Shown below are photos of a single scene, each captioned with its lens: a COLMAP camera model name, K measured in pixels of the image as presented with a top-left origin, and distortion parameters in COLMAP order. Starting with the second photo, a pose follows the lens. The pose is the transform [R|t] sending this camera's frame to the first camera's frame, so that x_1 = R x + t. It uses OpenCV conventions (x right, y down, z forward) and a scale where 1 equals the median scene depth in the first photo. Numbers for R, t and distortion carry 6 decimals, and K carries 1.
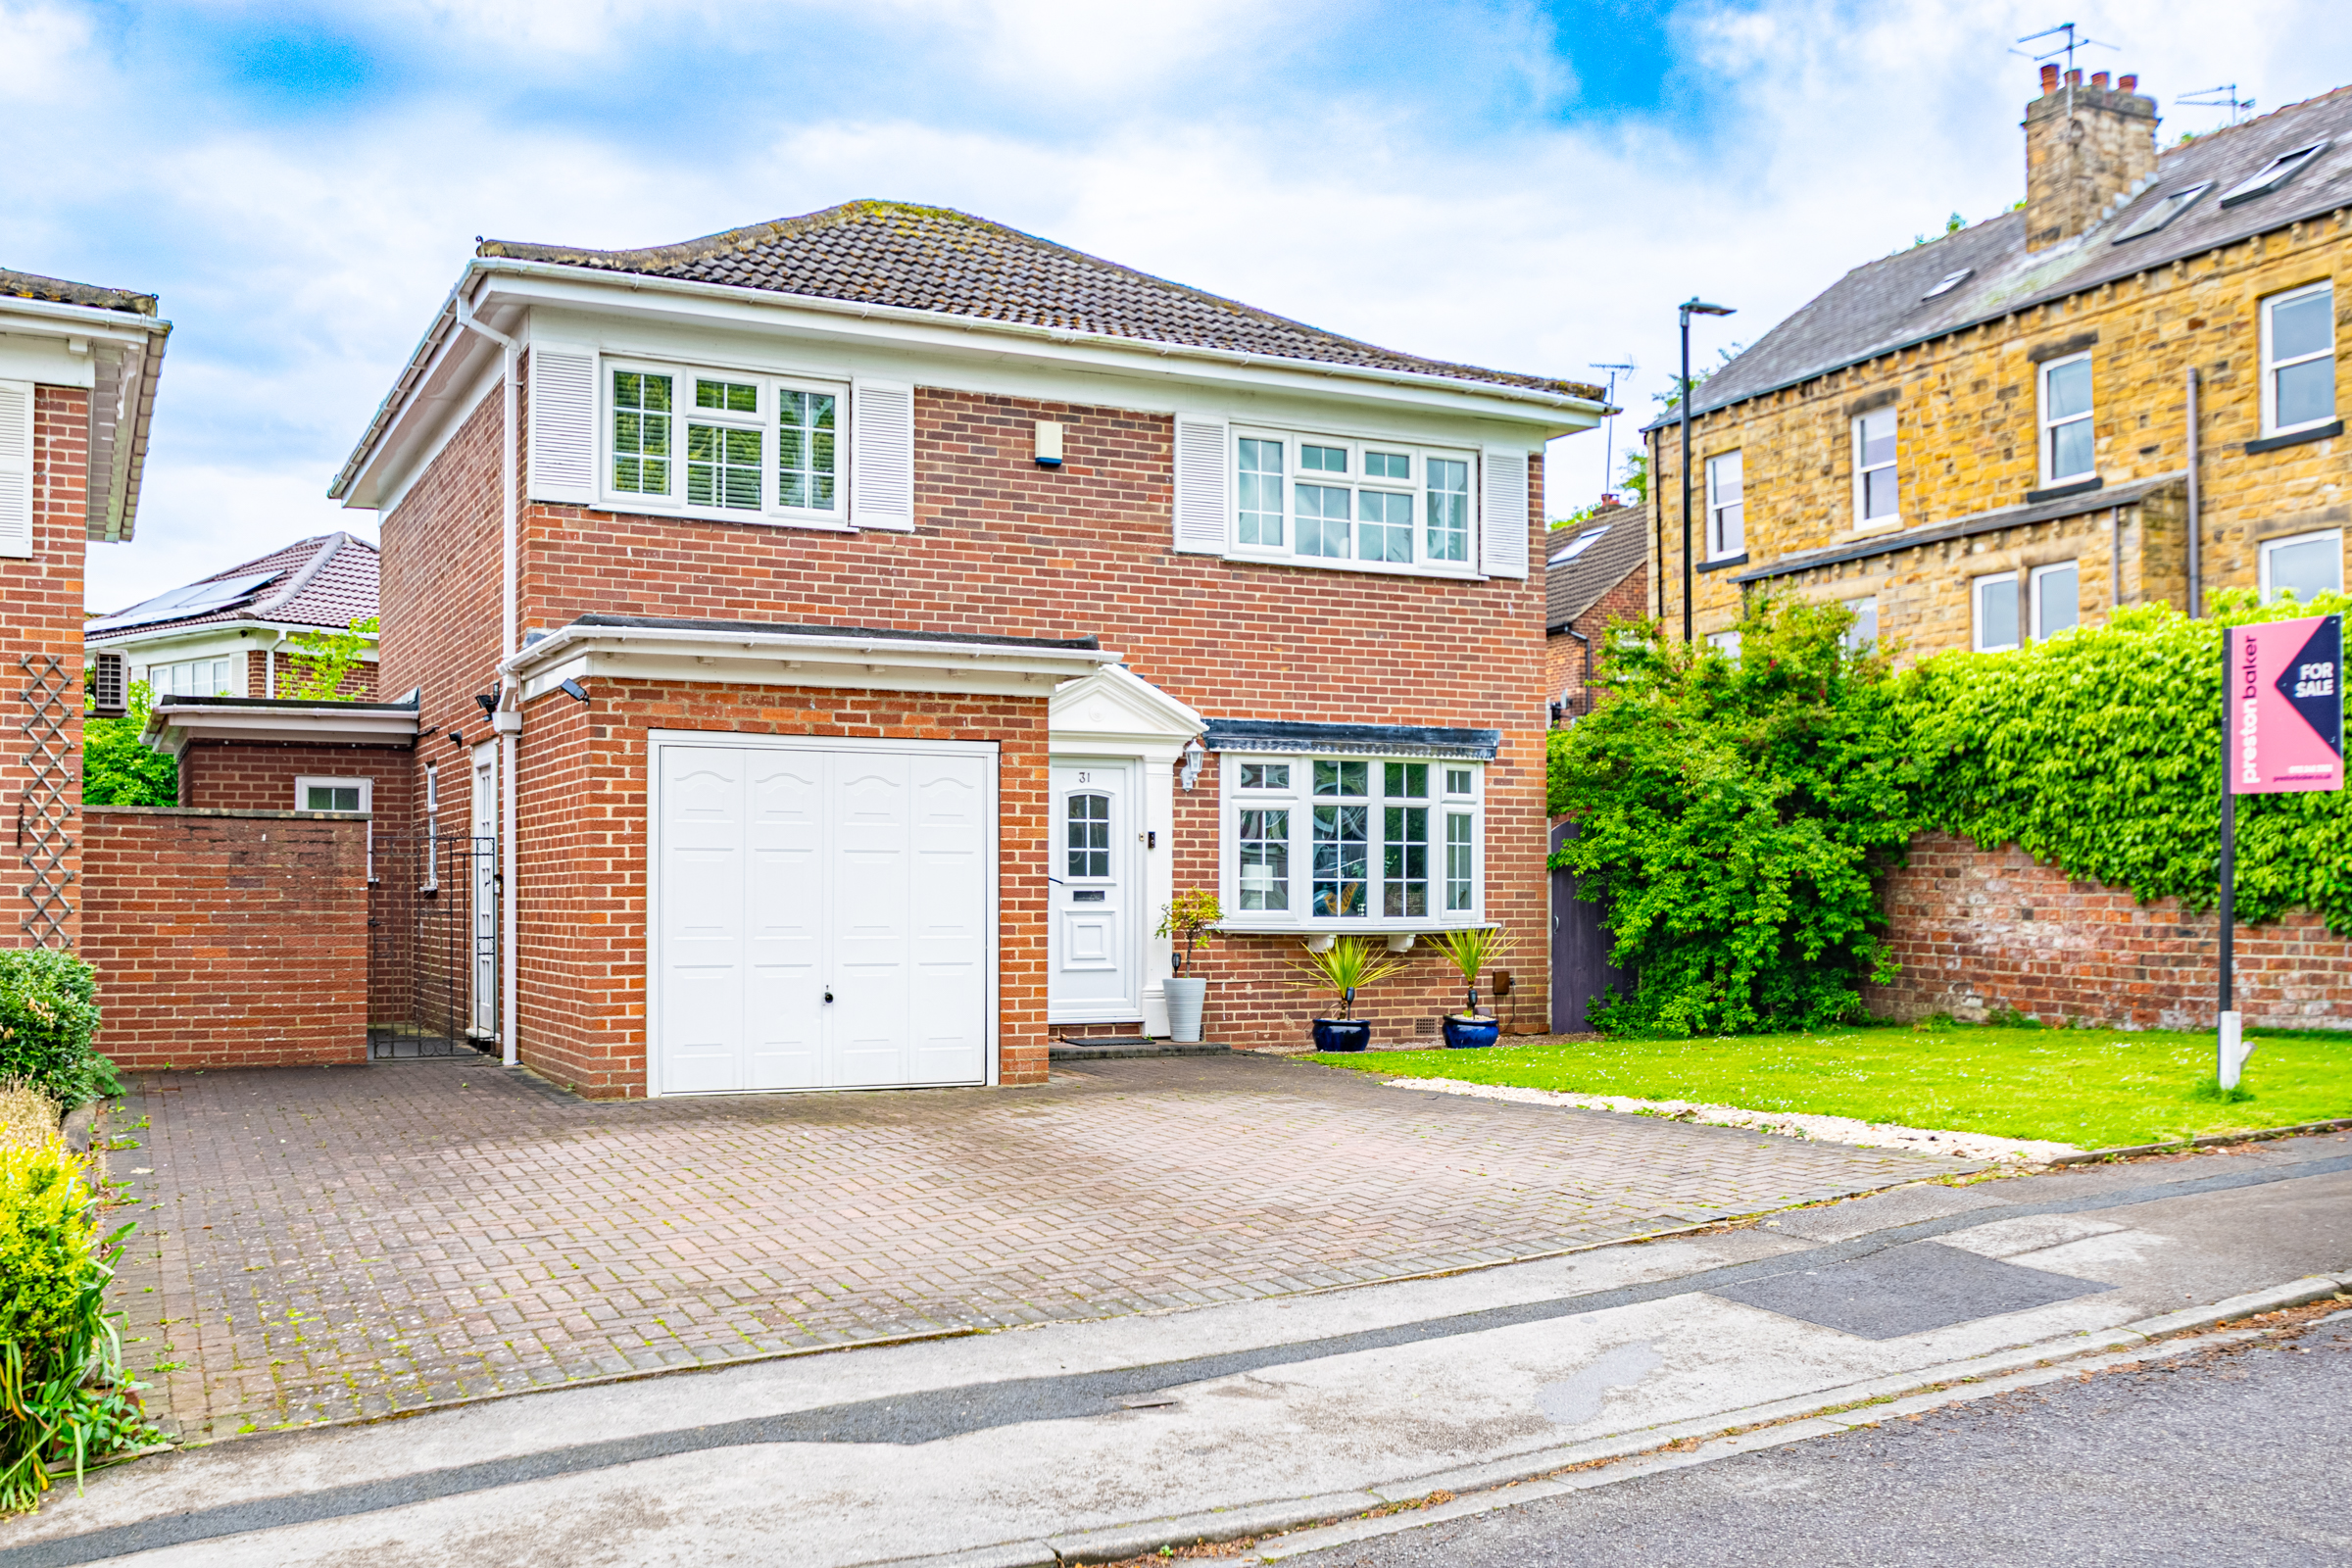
lens RADIAL K [[1973.4, 0, 1173.3], [0, 1973.4, 808.7], [0, 0, 1]] dist [-0.006527, 0.028345]
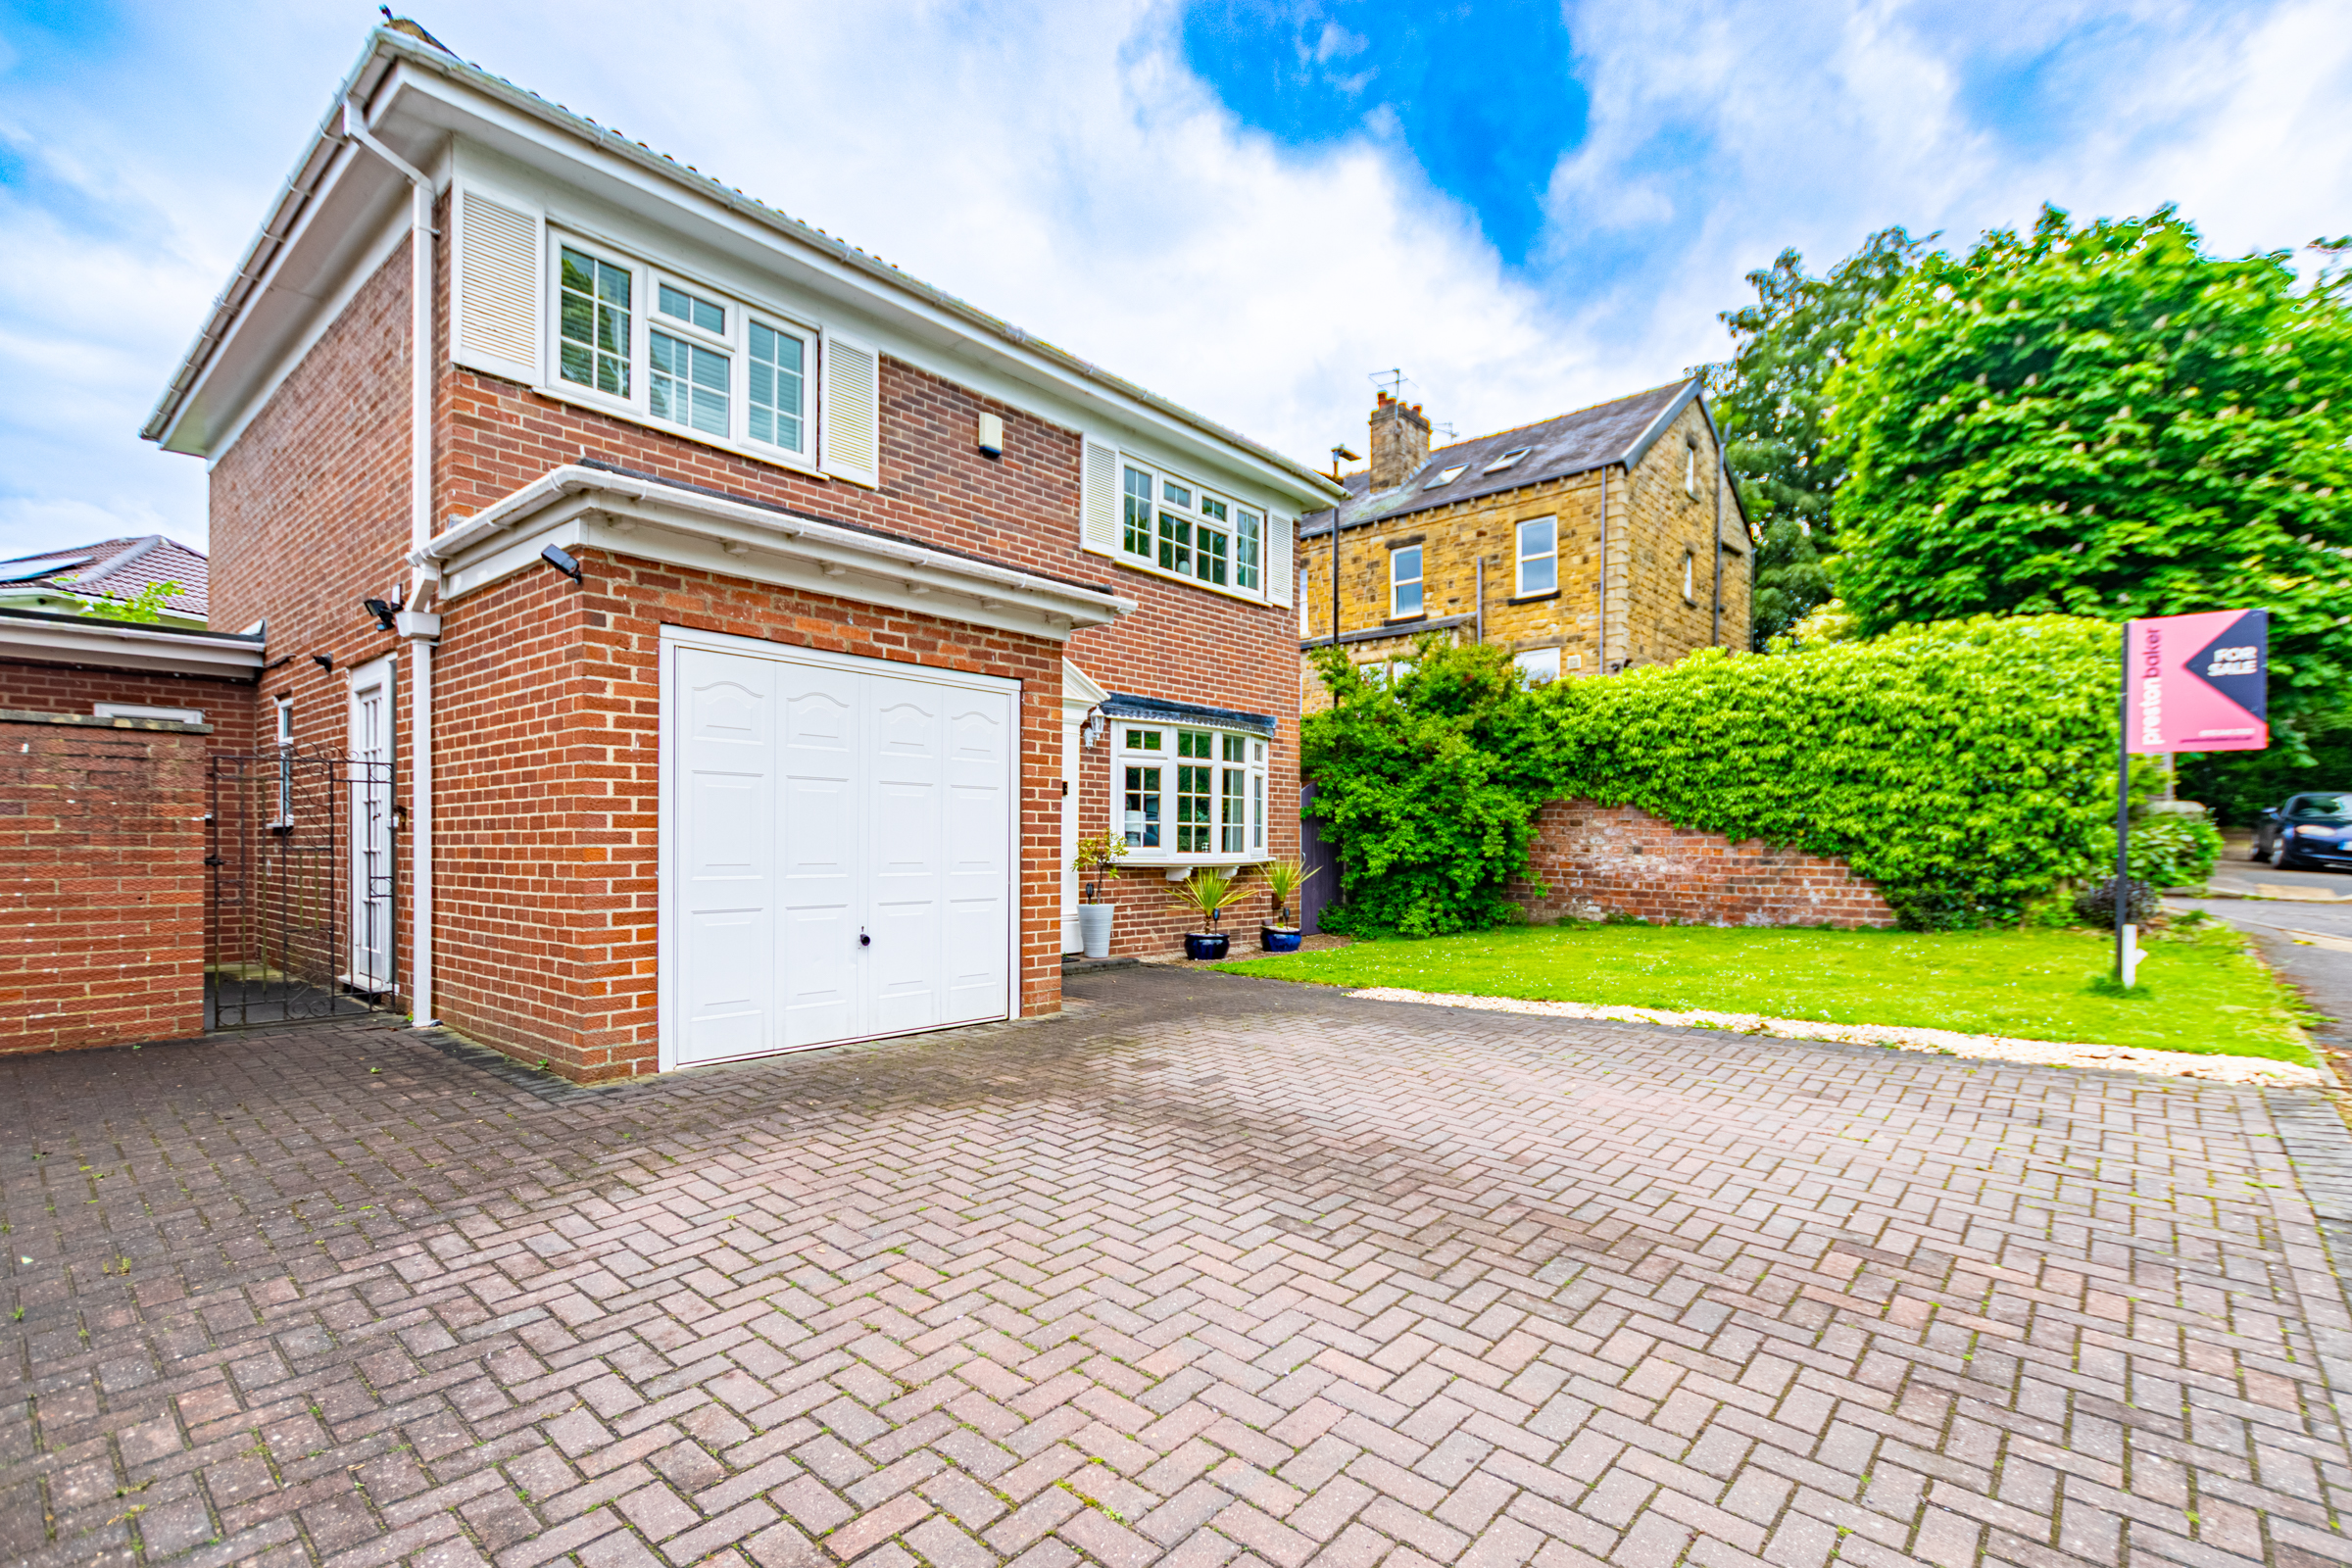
lens RADIAL K [[1016.5, 0, 1203.1], [0, 1016.5, 822.4], [0, 0, 1]] dist [0.010992, -0.002865]
pose [[0.922105, 0.010226, 0.386806, -0.180466], [-0.019278, 0.999623, 0.019530, 0.024041], [-0.386460, -0.025466, 0.921954, 0.424084]]
